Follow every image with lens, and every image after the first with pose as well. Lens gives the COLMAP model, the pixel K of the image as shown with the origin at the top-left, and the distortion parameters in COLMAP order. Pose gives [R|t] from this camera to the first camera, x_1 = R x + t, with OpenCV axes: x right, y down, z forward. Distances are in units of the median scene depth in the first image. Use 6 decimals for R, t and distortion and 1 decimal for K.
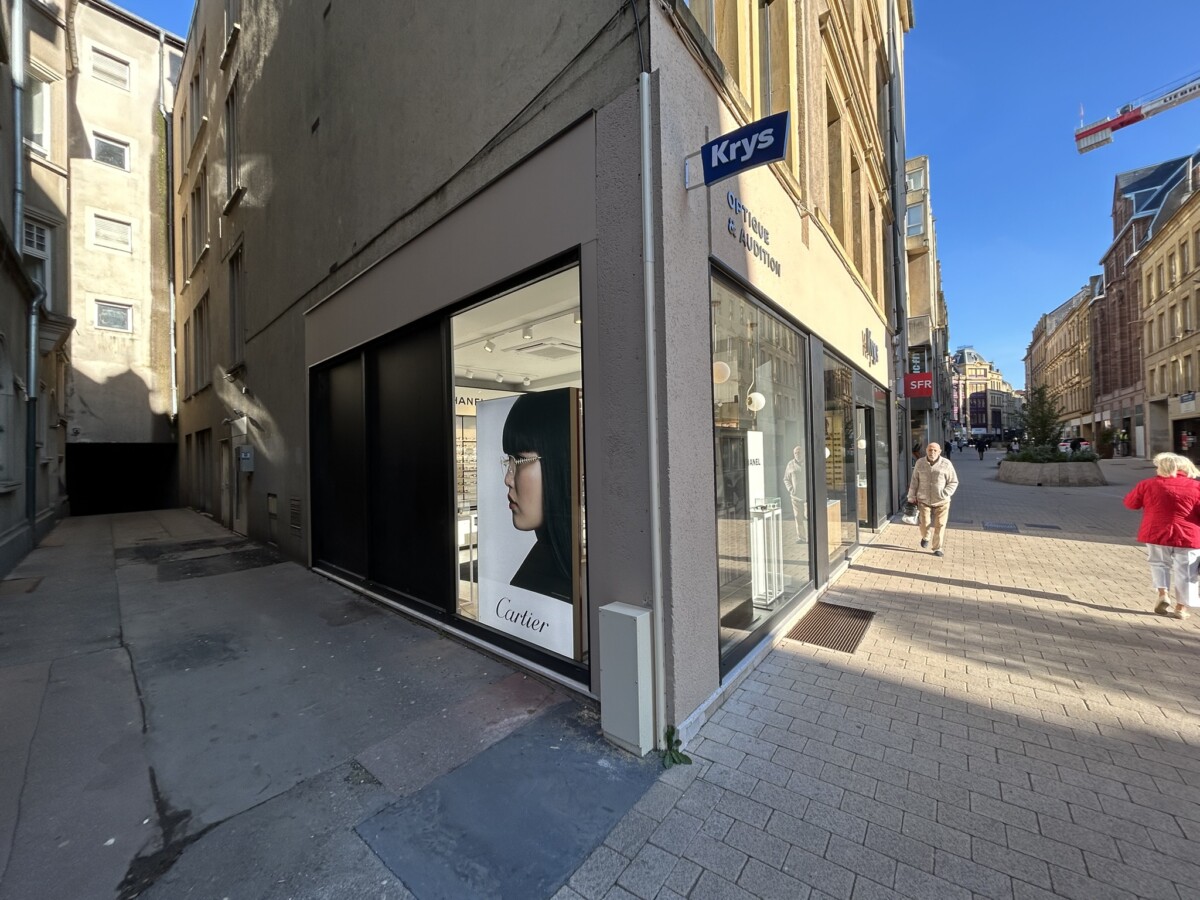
lens RADIAL K [[482.8, 0, 600.9], [0, 482.8, 451.9], [0, 0, 1]] dist [0.003731, 0.000354]
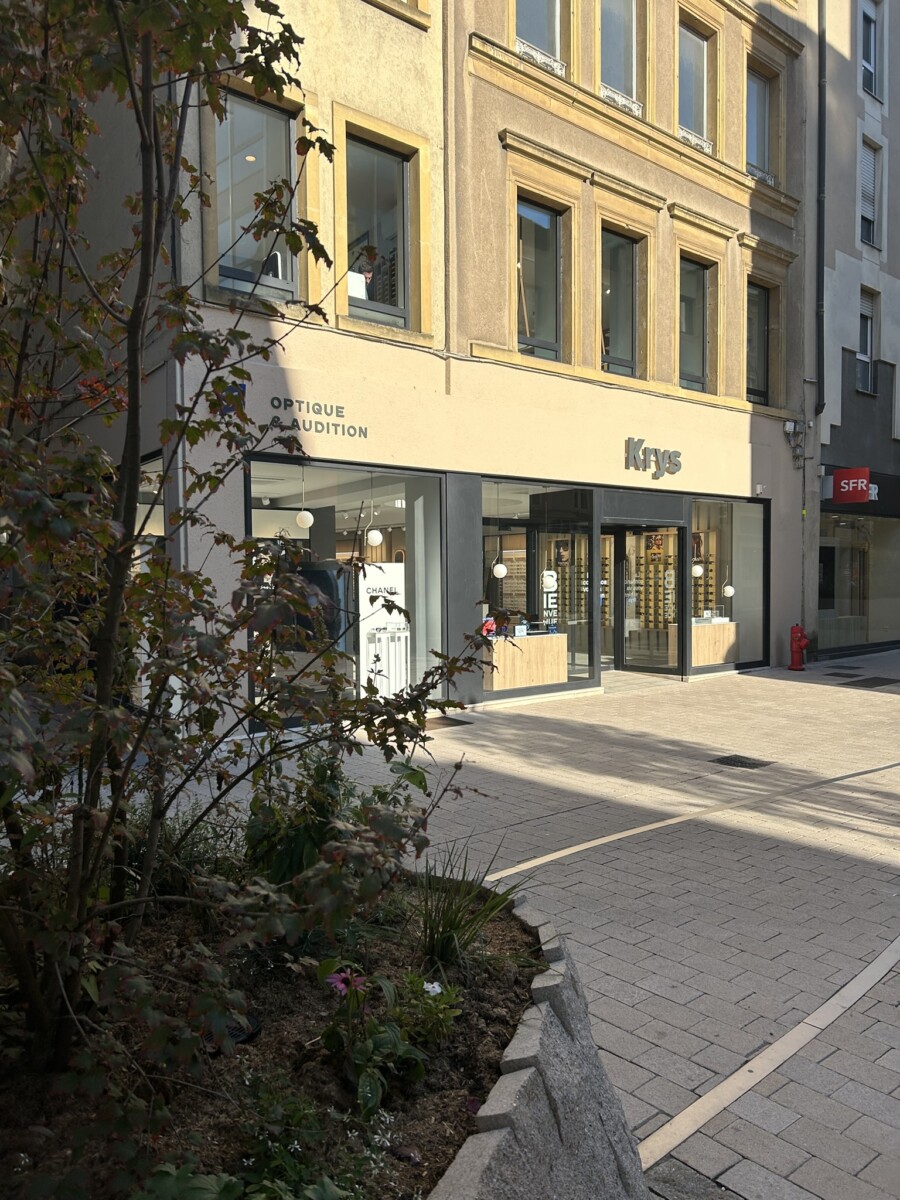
lens RADIAL K [[900.8, 0, 446.8], [0, 900.8, 611.3], [0, 0, 1]] dist [0.058779, -0.051296]
pose [[0.976656, 0.021520, -0.213728, 0.430850], [-0.011698, 0.998821, 0.047115, -0.014546], [0.214490, -0.043515, 0.975756, -0.478440]]
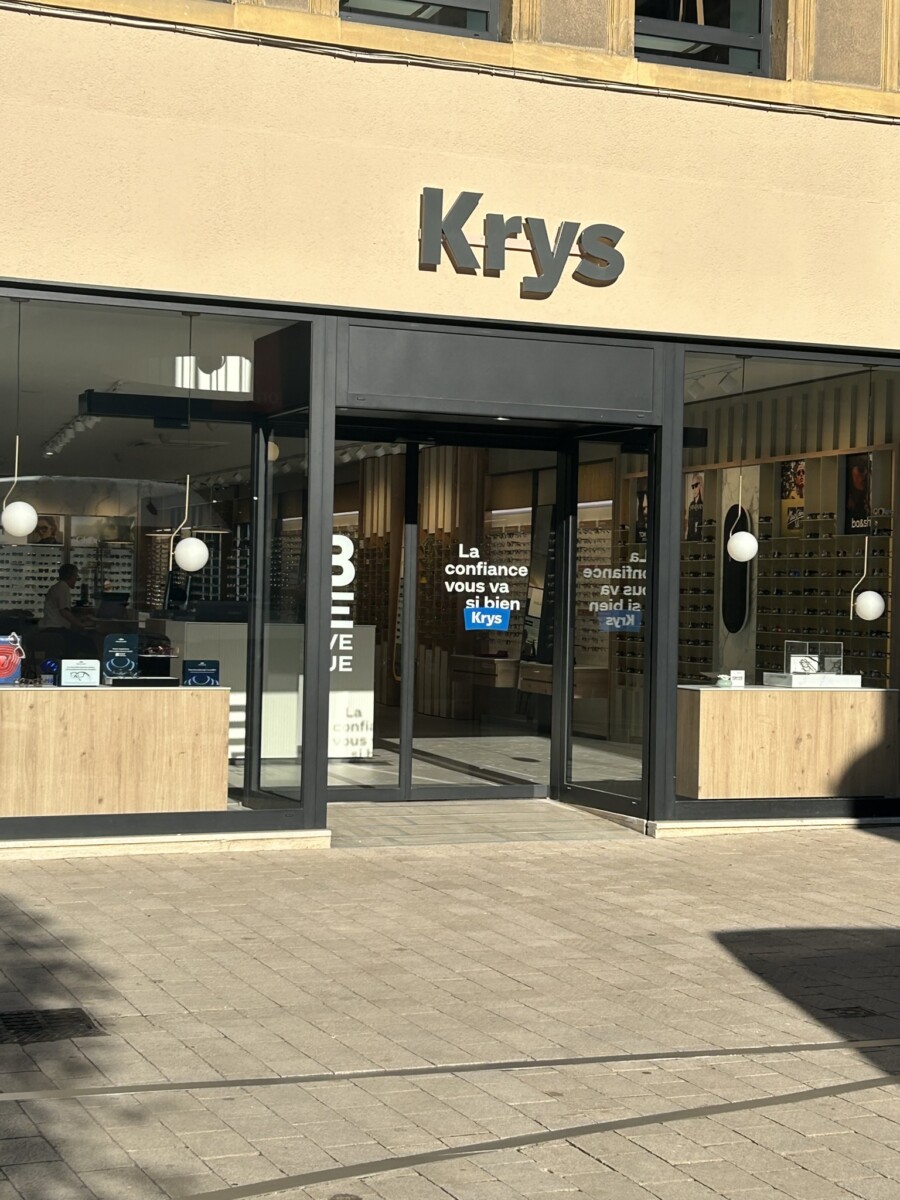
lens RADIAL K [[2034.1, 0, 453.7], [0, 2034.1, 588.5], [0, 0, 1]] dist [0.159030, 0.000000]
pose [[0.871966, 0.039189, -0.487996, 0.931957], [-0.038079, 0.999200, 0.012201, 0.000689], [0.488084, 0.007943, 0.872761, -0.158330]]
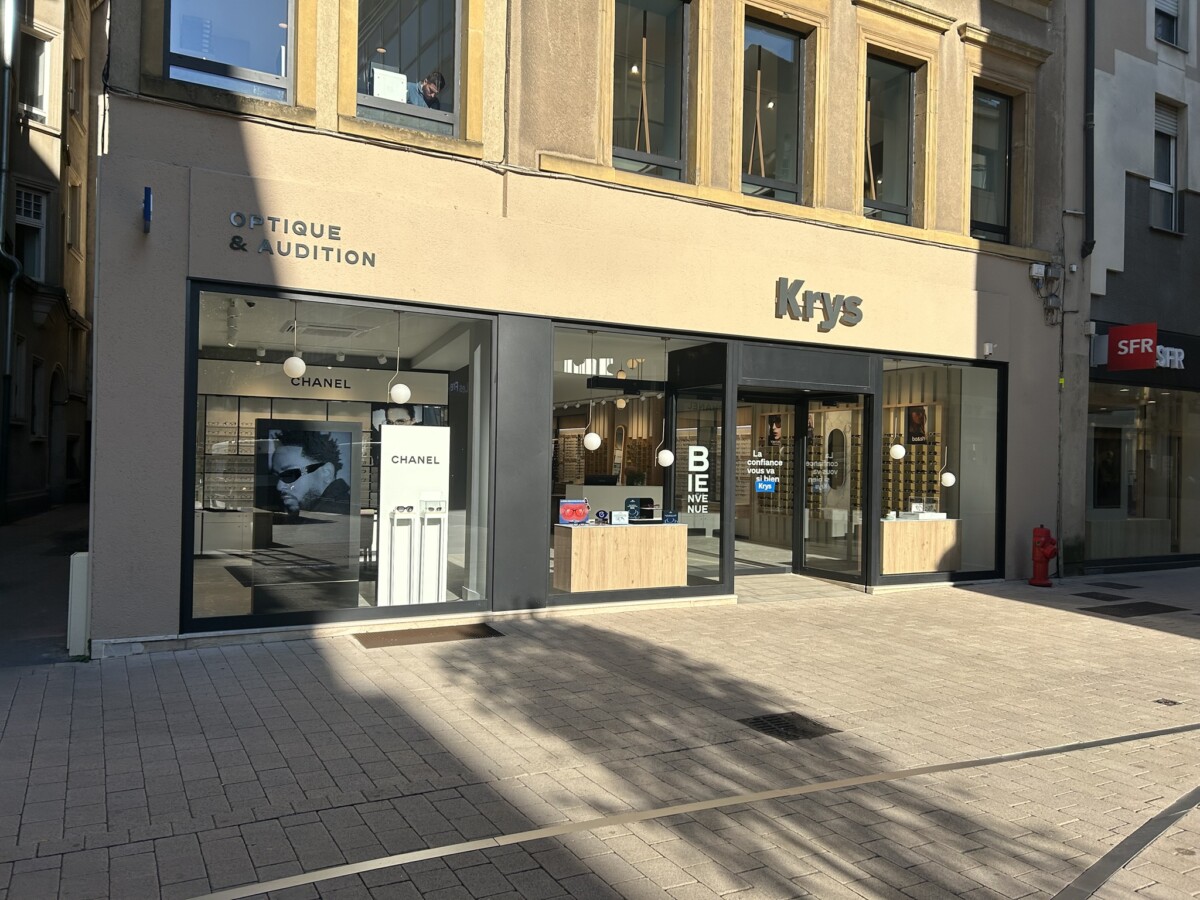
lens RADIAL K [[900.8, 0, 592.0], [0, 900.8, 454.8], [0, 0, 1]] dist [0.058779, -0.051296]
pose [[0.909948, 0.036396, -0.413122, 0.620968], [-0.037103, 0.999292, 0.006314, -0.005120], [0.413059, 0.009582, 0.910654, -0.187824]]
